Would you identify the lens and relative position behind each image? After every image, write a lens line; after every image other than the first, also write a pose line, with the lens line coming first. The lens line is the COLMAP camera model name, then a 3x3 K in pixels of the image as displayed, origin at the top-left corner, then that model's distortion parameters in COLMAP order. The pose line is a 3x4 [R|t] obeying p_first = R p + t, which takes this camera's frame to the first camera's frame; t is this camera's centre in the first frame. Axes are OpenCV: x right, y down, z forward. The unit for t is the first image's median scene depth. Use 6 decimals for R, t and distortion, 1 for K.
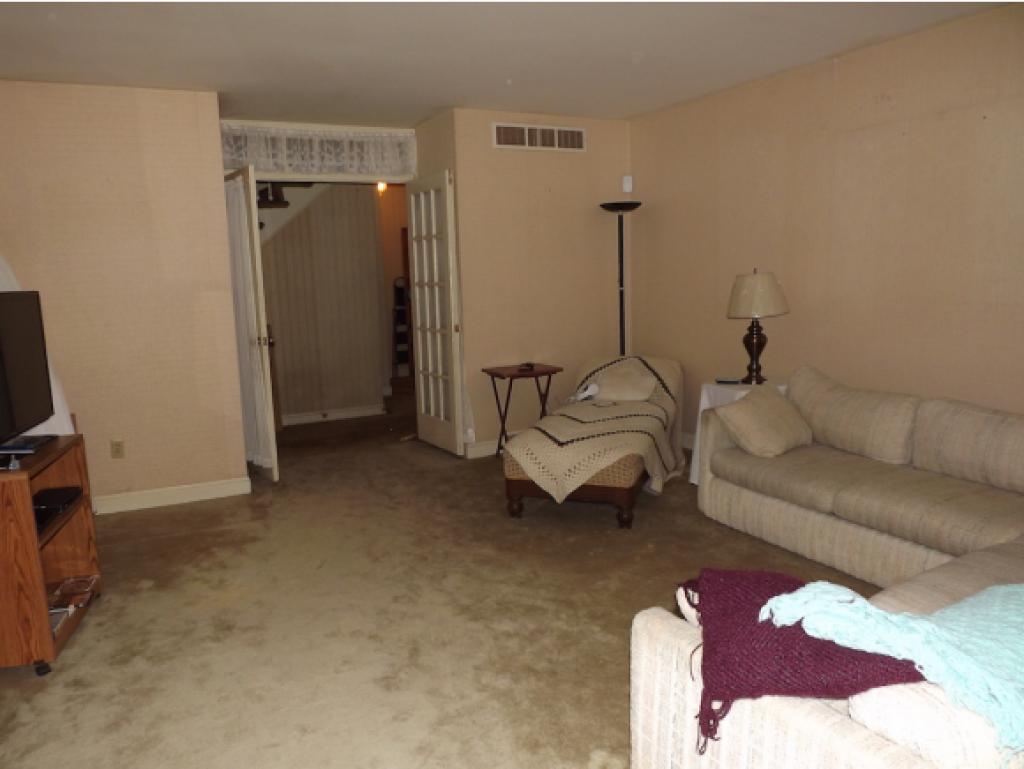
lens RADIAL K [[757.6, 0, 512.0], [0, 757.6, 384.5], [0, 0, 1]] dist [0.056793, 0.001425]
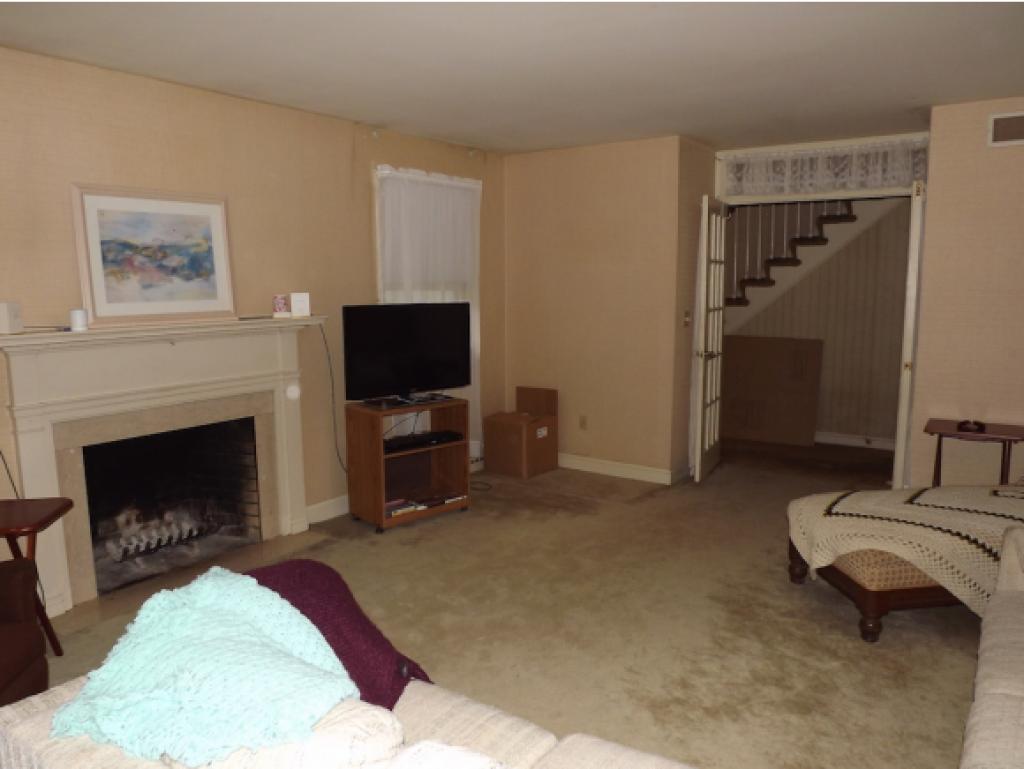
lens RADIAL K [[744.2, 0, 513.0], [0, 744.2, 402.3], [0, 0, 1]] dist [-0.051740, 0.002070]
pose [[0.483534, 0.169367, -0.858784, 0.433470], [-0.145363, 0.983016, 0.112021, -0.062683], [0.863171, 0.070670, 0.499942, 0.220195]]
